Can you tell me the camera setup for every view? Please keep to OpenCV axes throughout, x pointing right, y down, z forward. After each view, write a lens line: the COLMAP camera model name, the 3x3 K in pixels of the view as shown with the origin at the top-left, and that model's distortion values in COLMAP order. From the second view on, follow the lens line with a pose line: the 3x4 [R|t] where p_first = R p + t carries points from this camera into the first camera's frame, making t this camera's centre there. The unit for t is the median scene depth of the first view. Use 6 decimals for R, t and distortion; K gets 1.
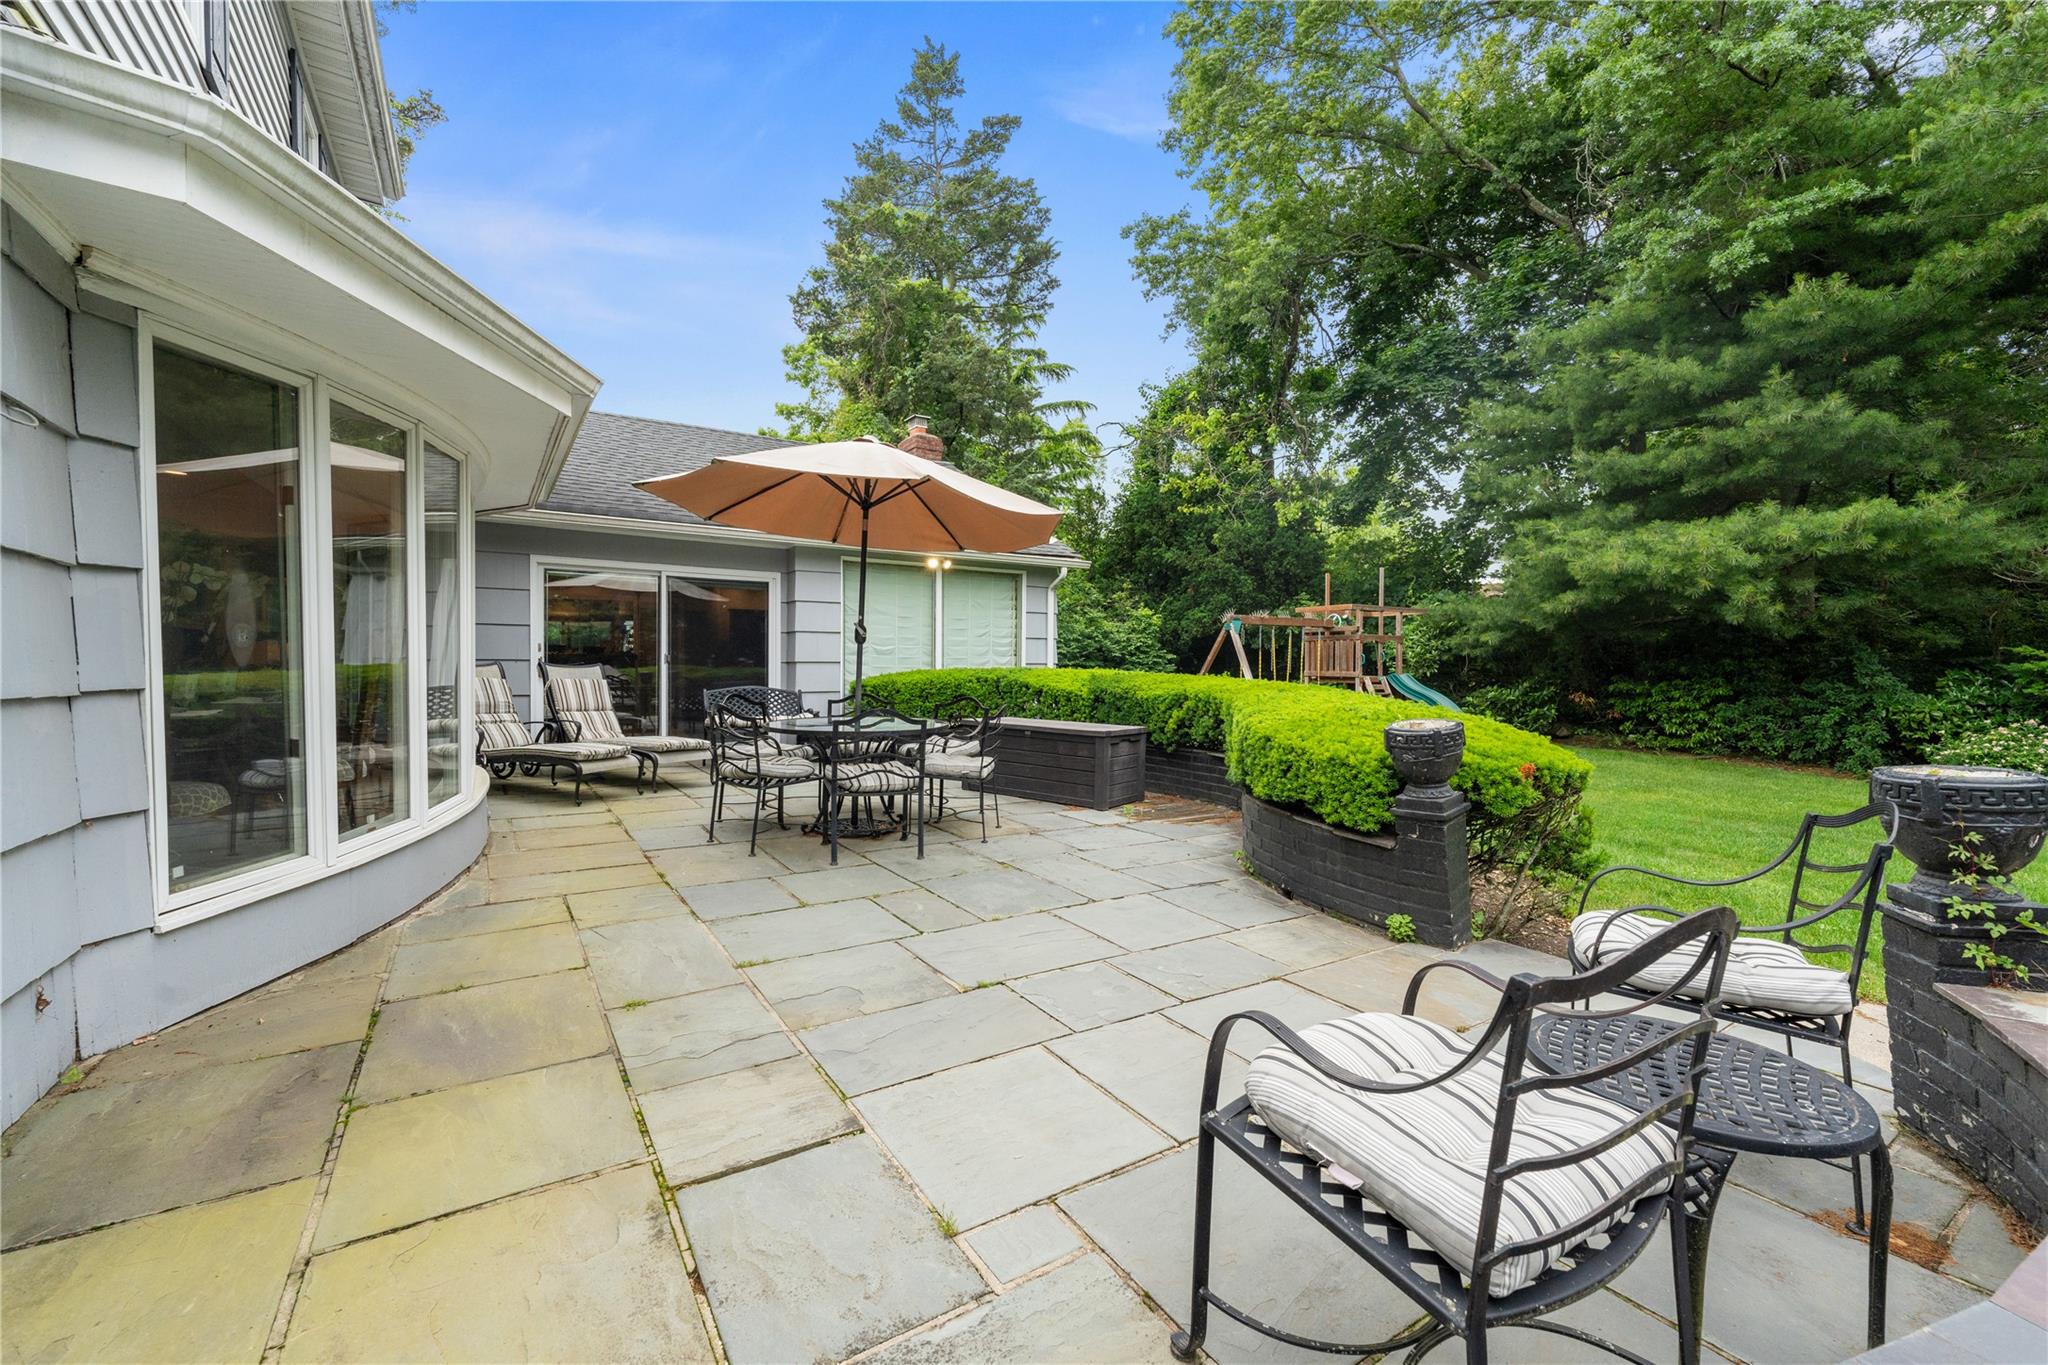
lens RADIAL K [[837.9, 0, 1022.5], [0, 837.9, 678.8], [0, 0, 1]] dist [-0.000097, -0.000650]
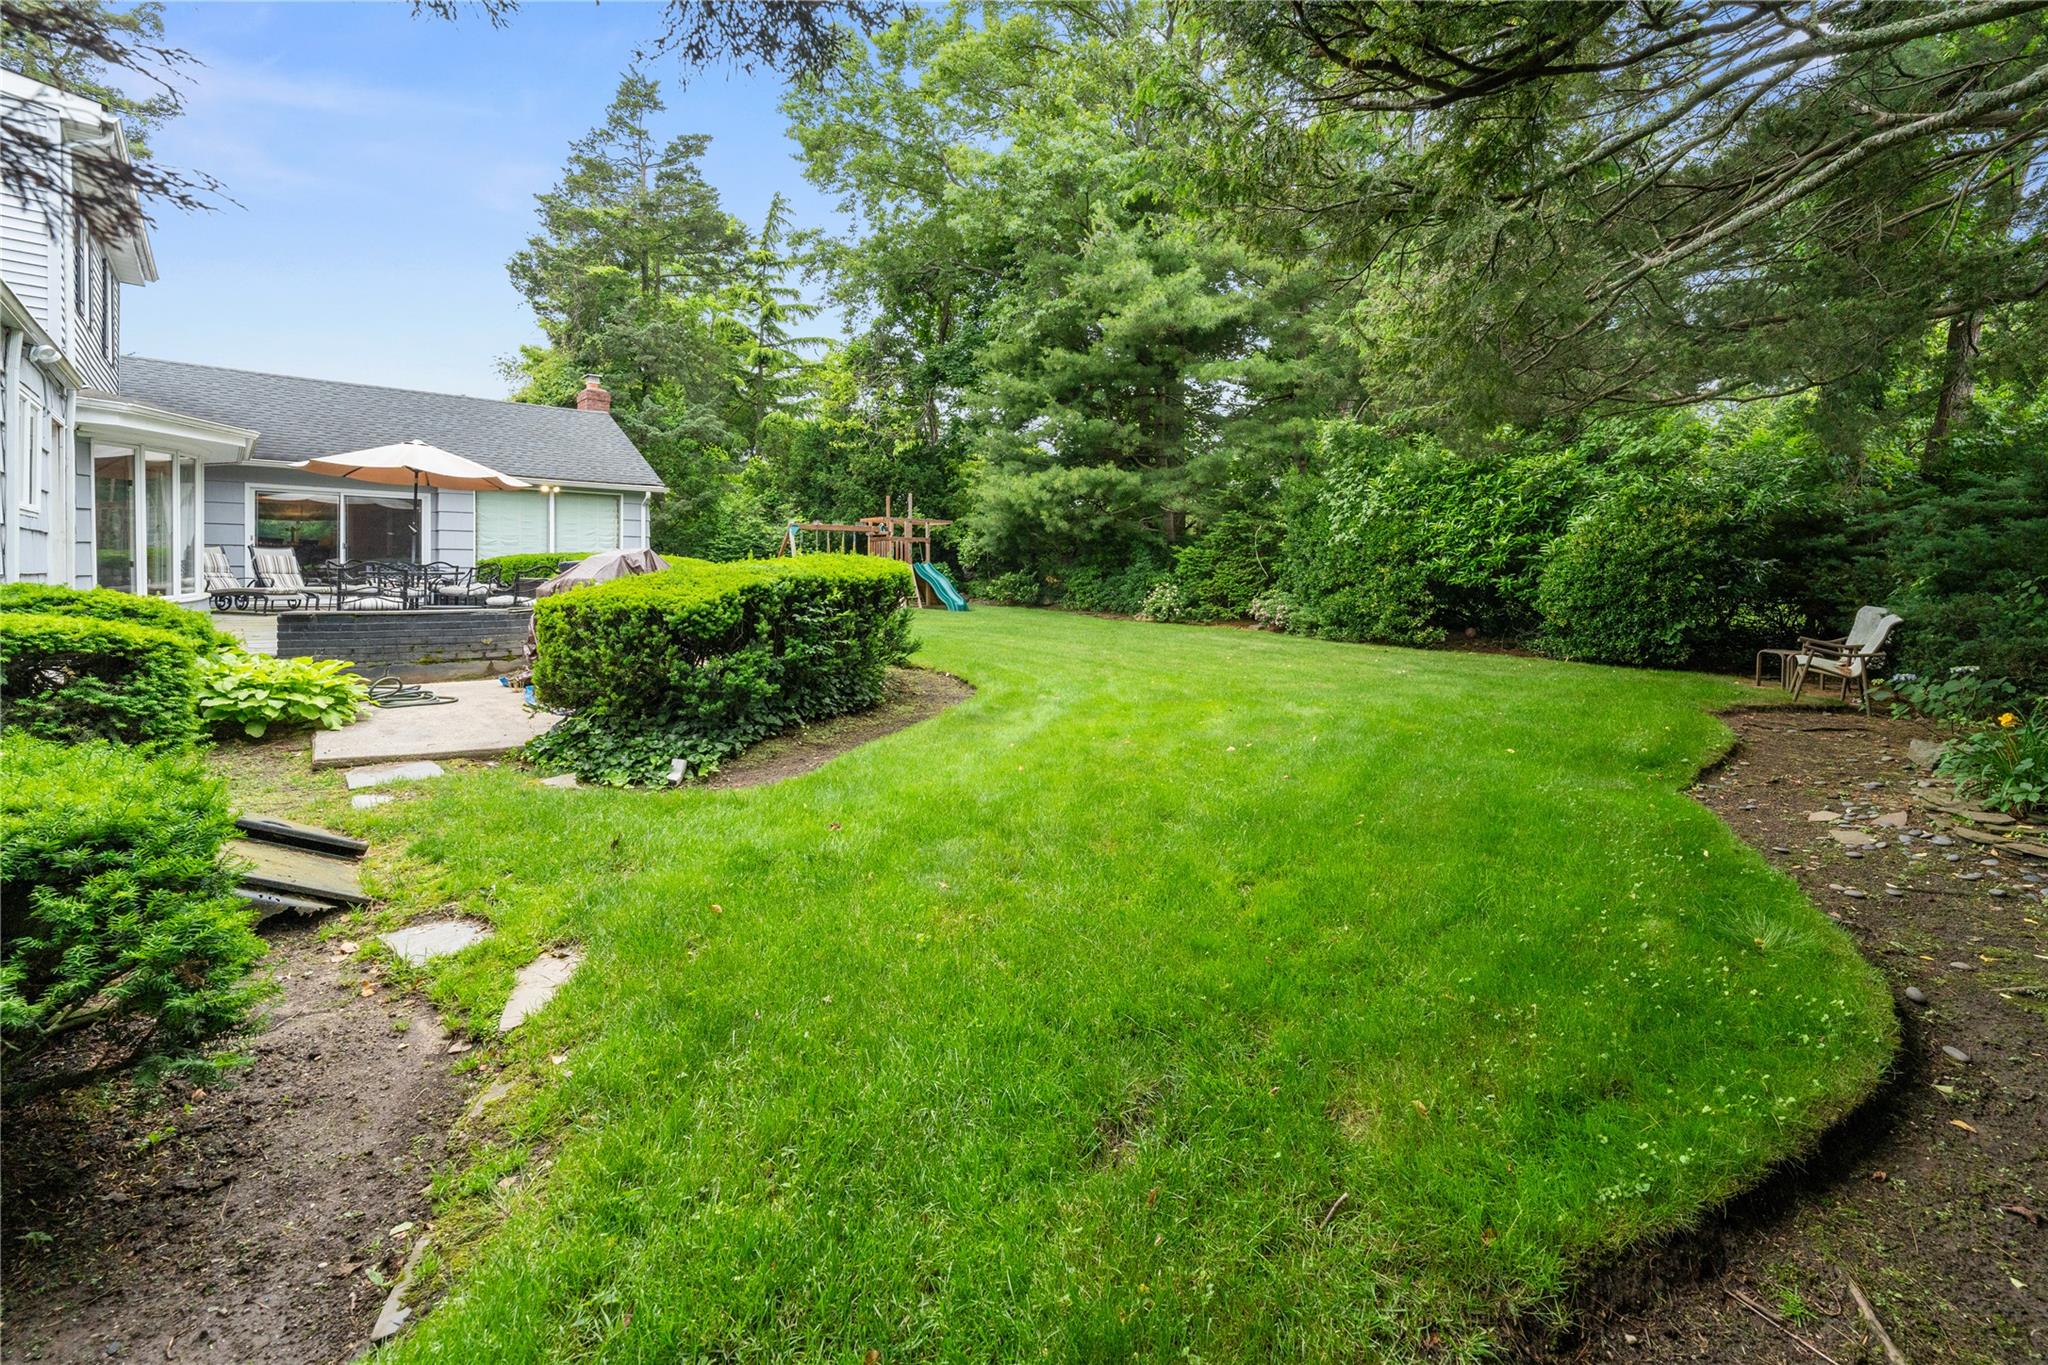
lens RADIAL K [[837.9, 0, 1050.2], [0, 837.9, 582.0], [0, 0, 1]] dist [-0.000097, -0.000650]
pose [[0.979475, -0.001901, 0.201554, 0.345759], [0.002512, 0.999993, -0.002774, 0.032020], [-0.201548, 0.003224, 0.979473, -0.511236]]
